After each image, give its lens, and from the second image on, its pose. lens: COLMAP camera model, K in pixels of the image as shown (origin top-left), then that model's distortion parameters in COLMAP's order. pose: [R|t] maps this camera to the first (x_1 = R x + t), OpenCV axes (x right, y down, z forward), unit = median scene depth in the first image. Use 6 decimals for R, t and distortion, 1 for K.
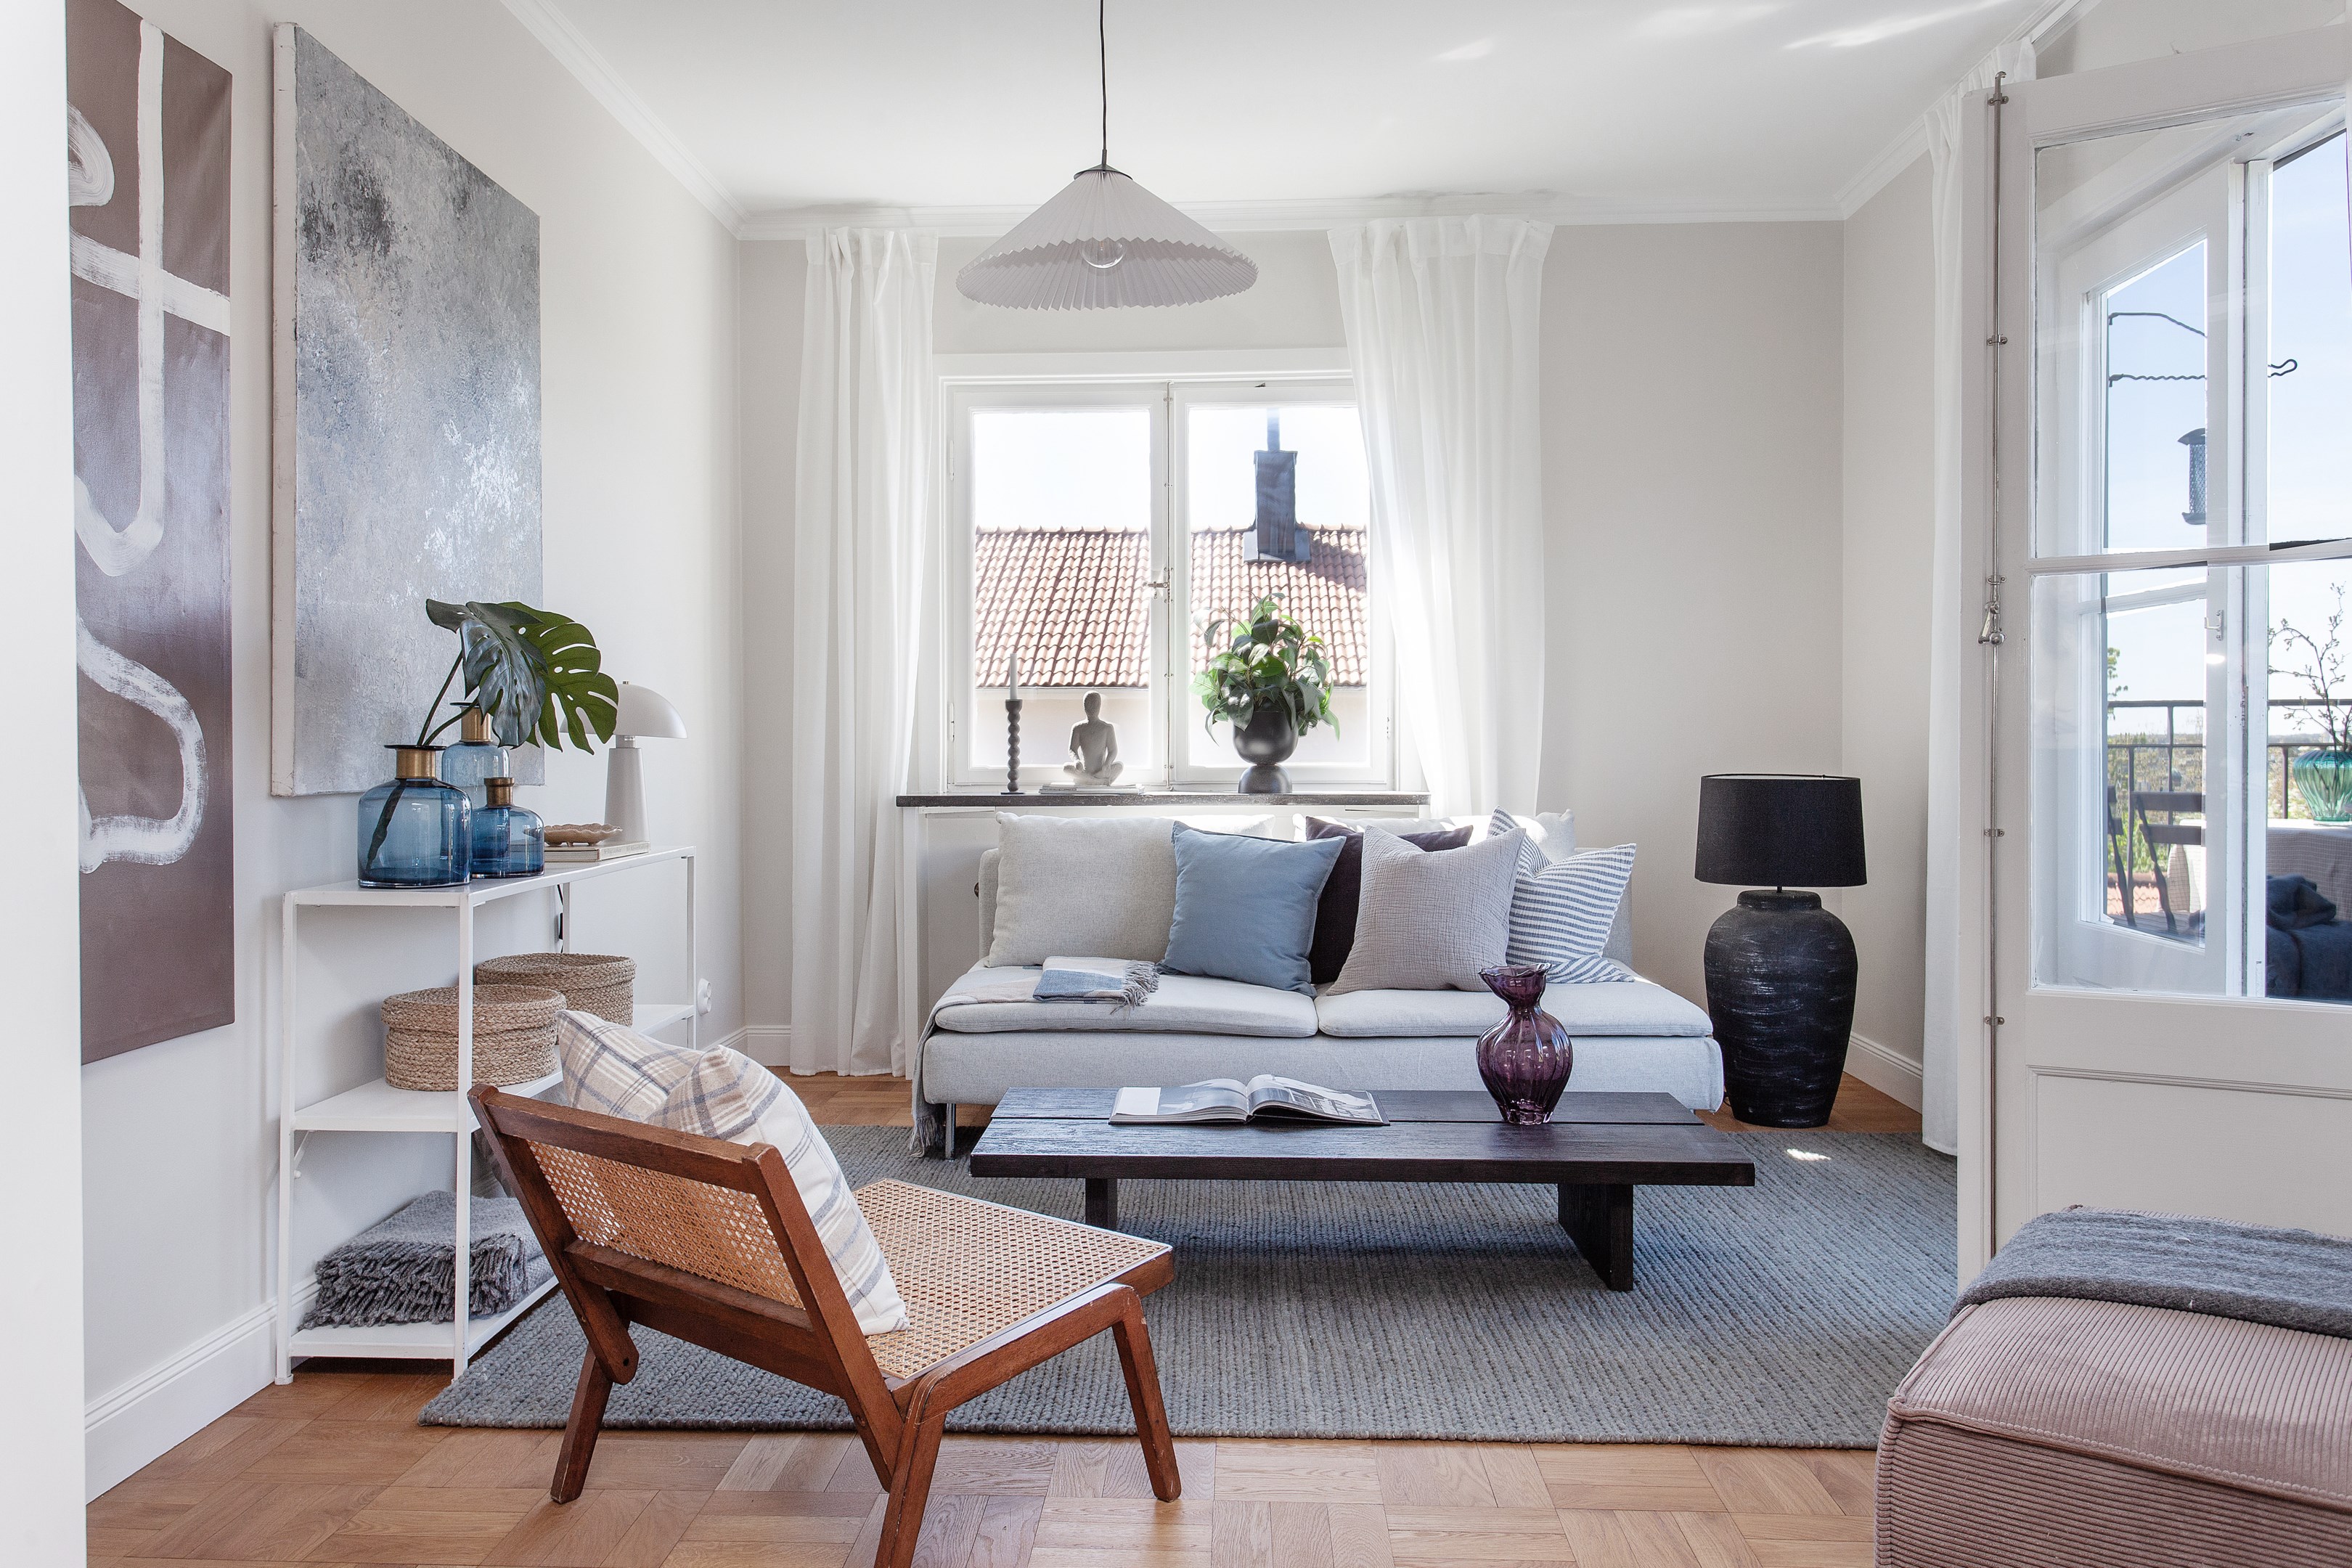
lens RADIAL K [[1932.6, 0, 1176.8], [0, 1932.6, 707.7], [0, 0, 1]] dist [-0.042989, -0.001388]
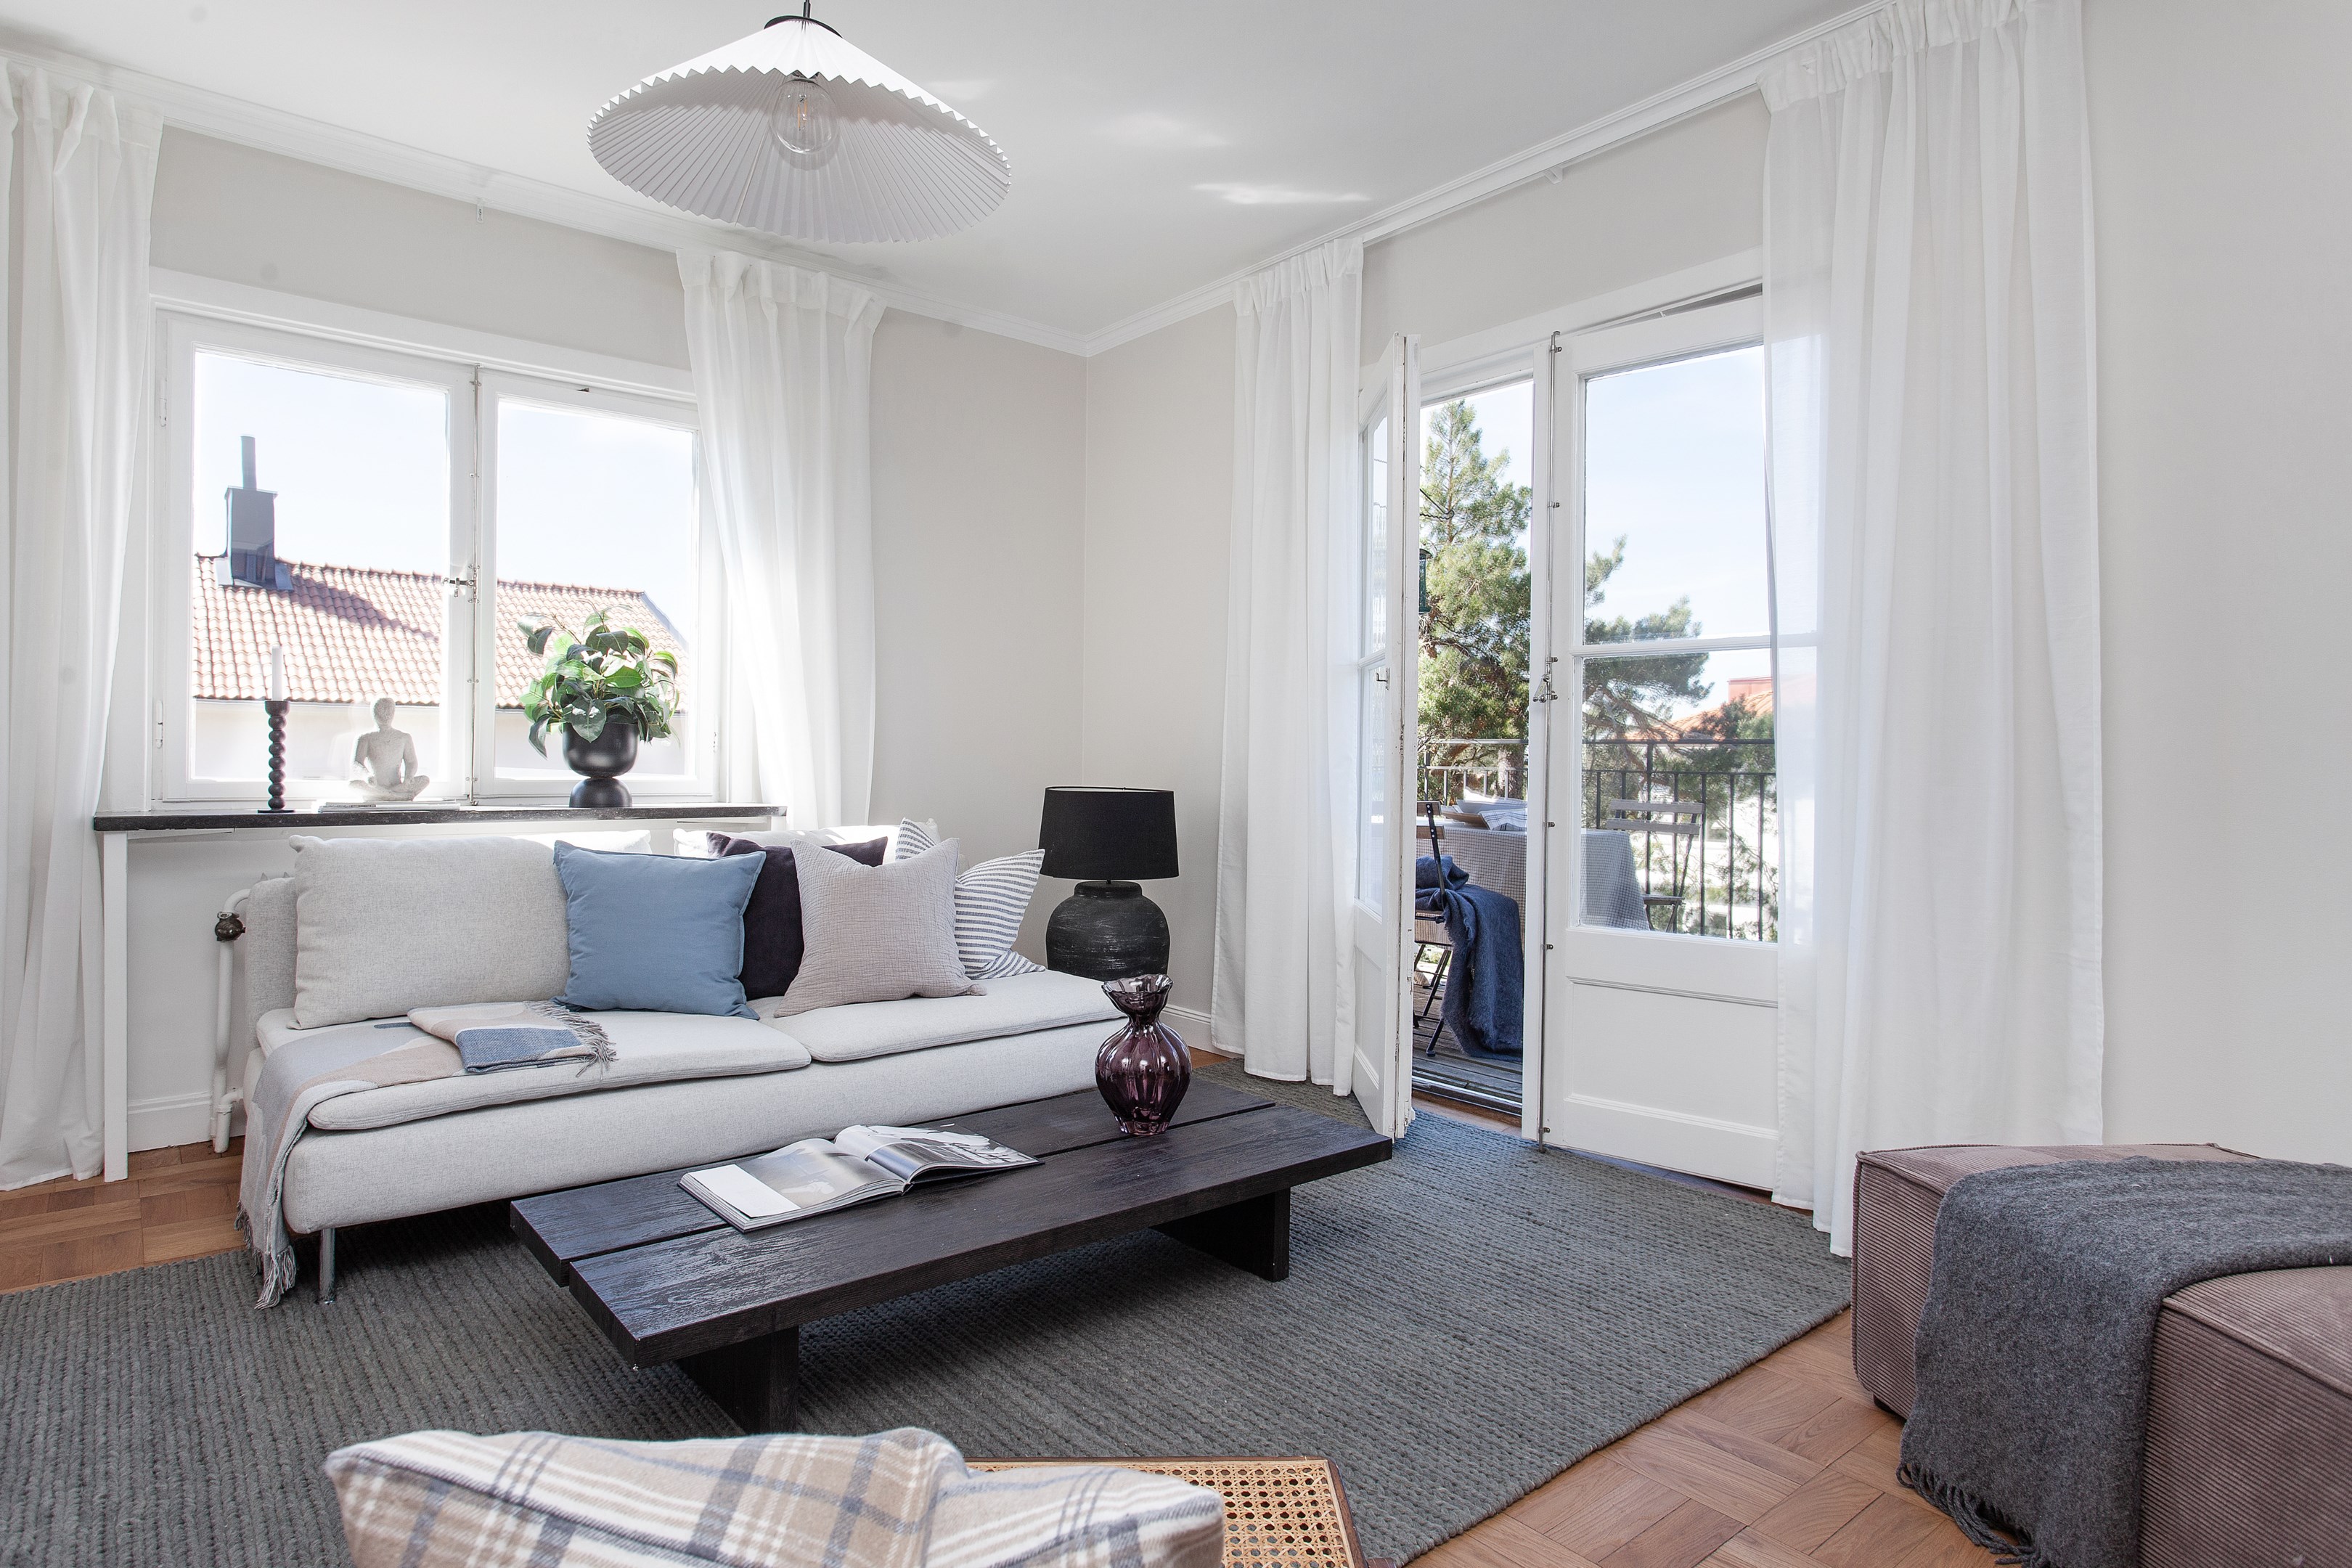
lens RADIAL K [[1269.2, 0, 1255.8], [0, 1269.2, 759.3], [0, 0, 1]] dist [-0.003201, -0.001530]
pose [[0.717650, 0.011847, 0.696303, -0.163813], [-0.024991, 0.999649, 0.008749, 0.006129], [-0.695956, -0.023680, 0.717694, 0.311118]]
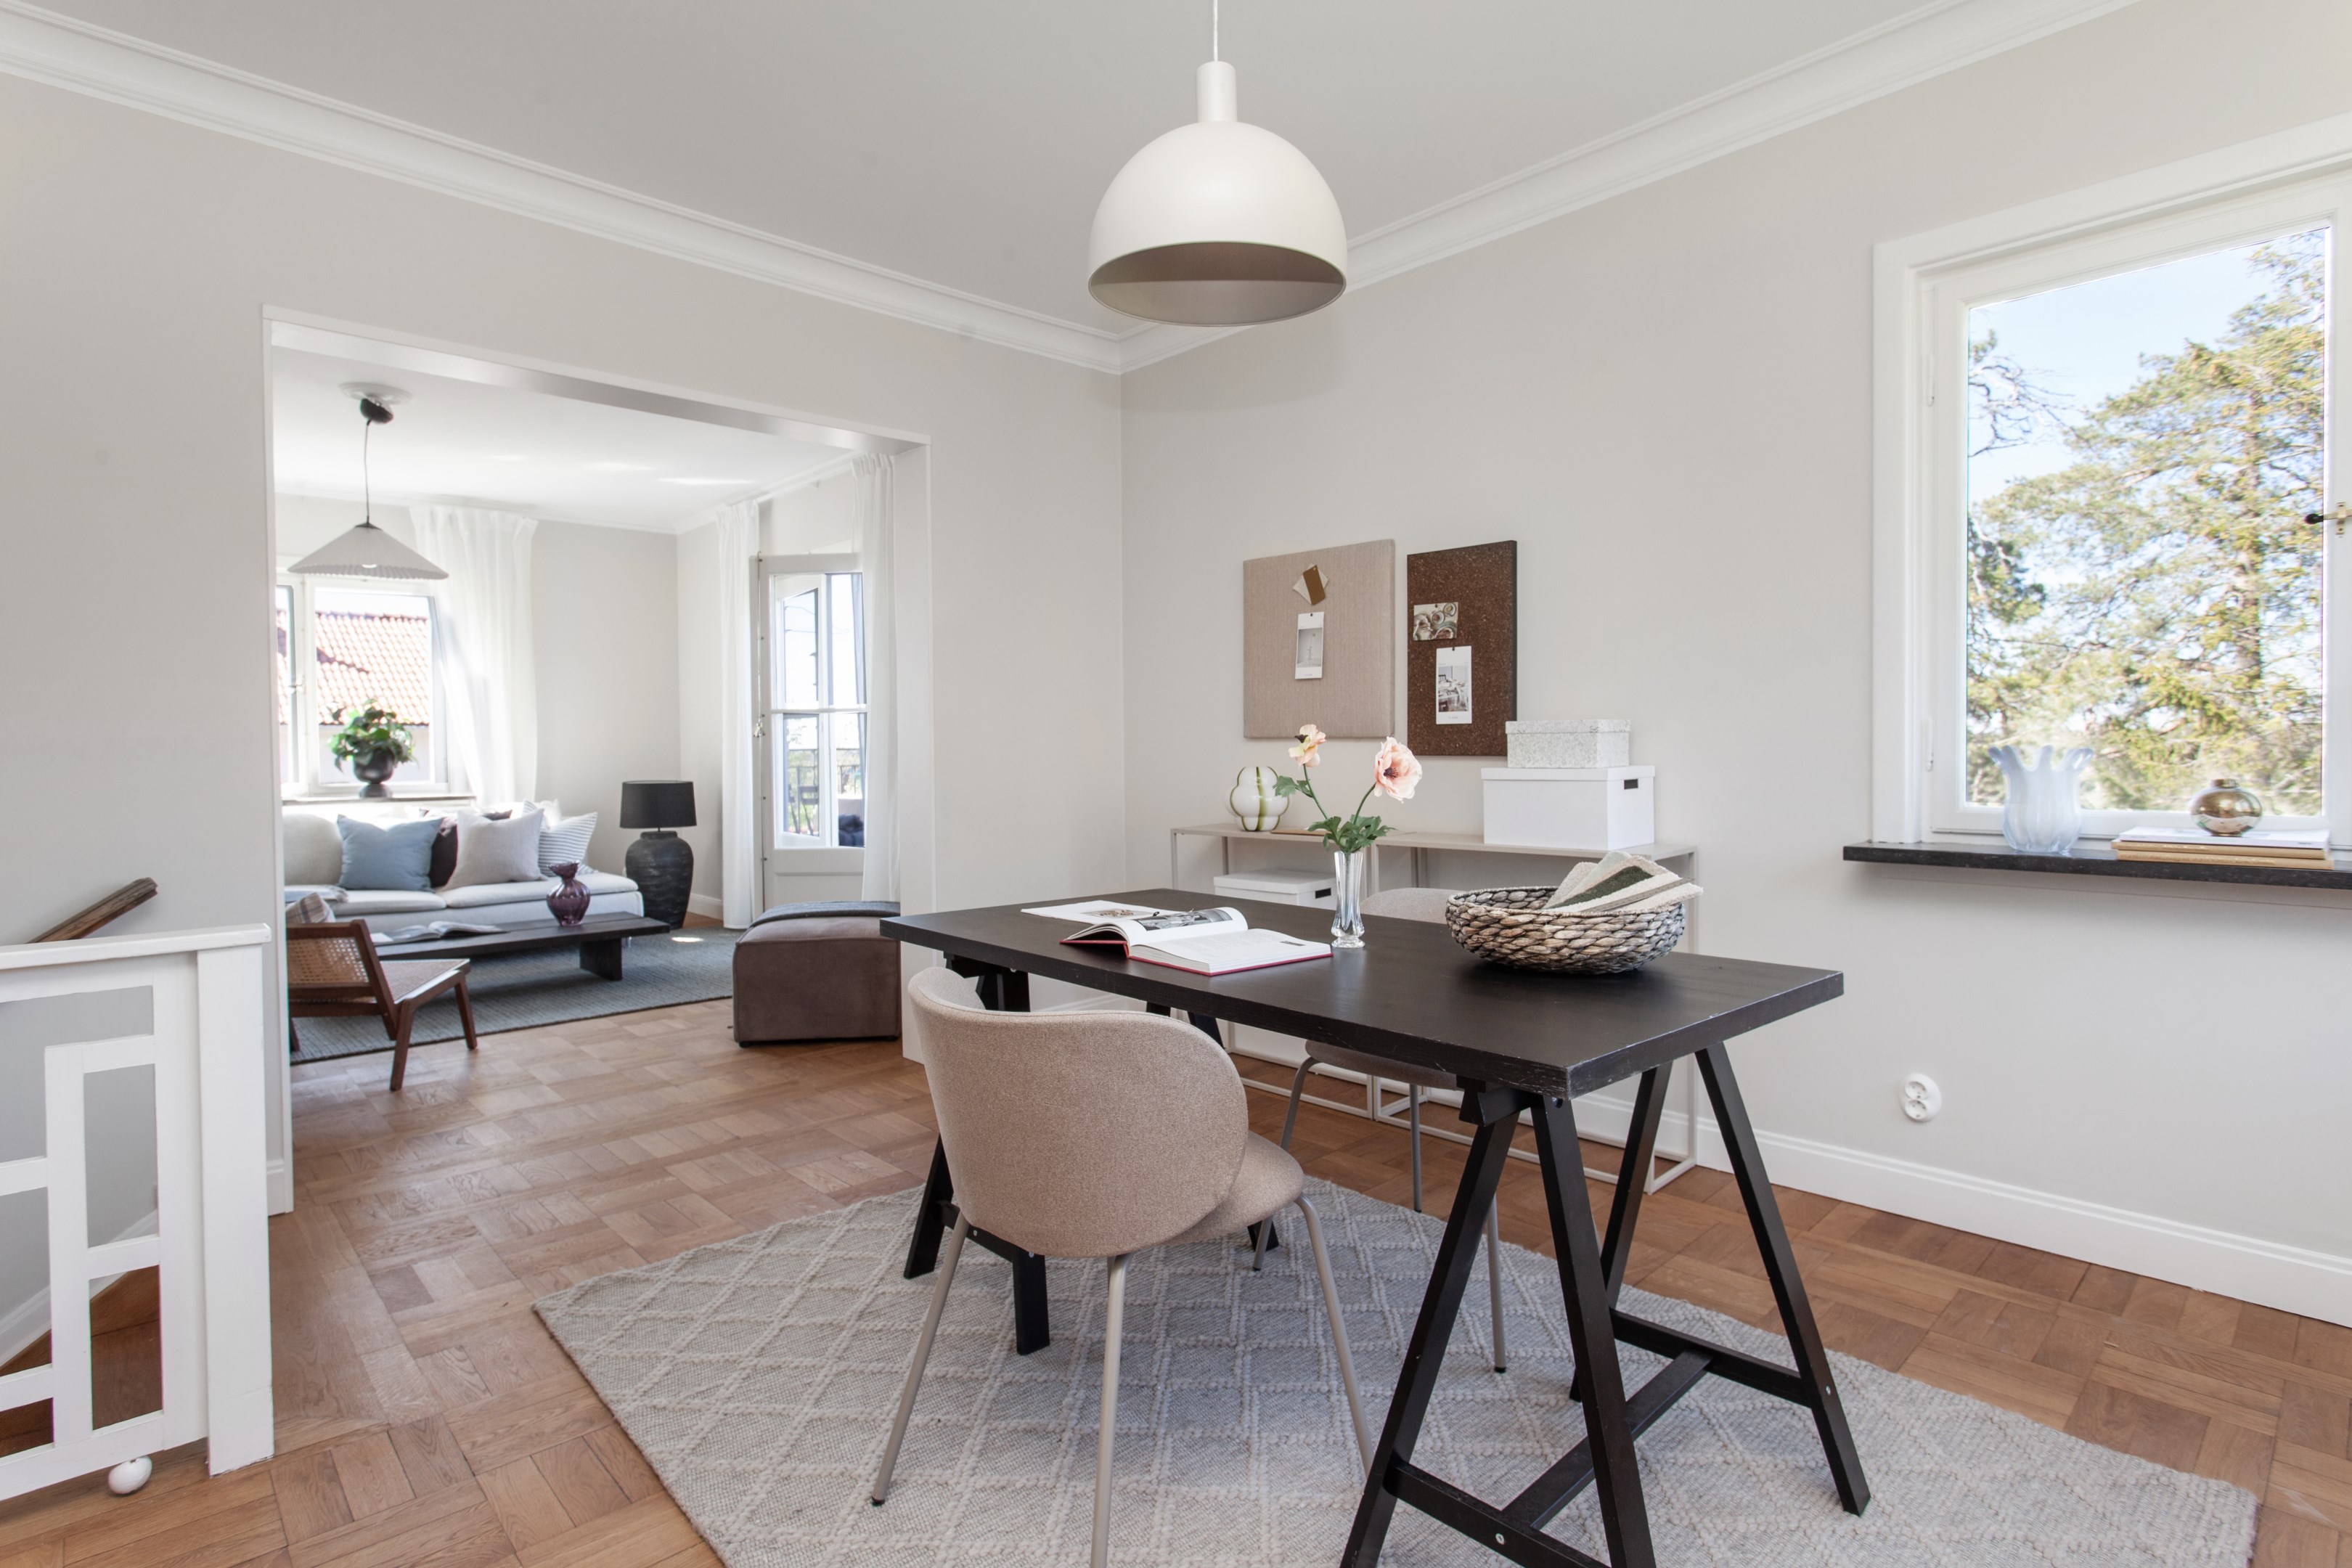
lens RADIAL K [[1212.3, 0, 1220.6], [0, 1212.3, 752.2], [0, 0, 1]] dist [-0.002814, 0.000840]
pose [[0.702643, -0.013960, 0.711405, -0.222601], [-0.002957, 0.999742, 0.022539, -0.031125], [-0.711536, -0.017941, 0.702421, -0.455146]]
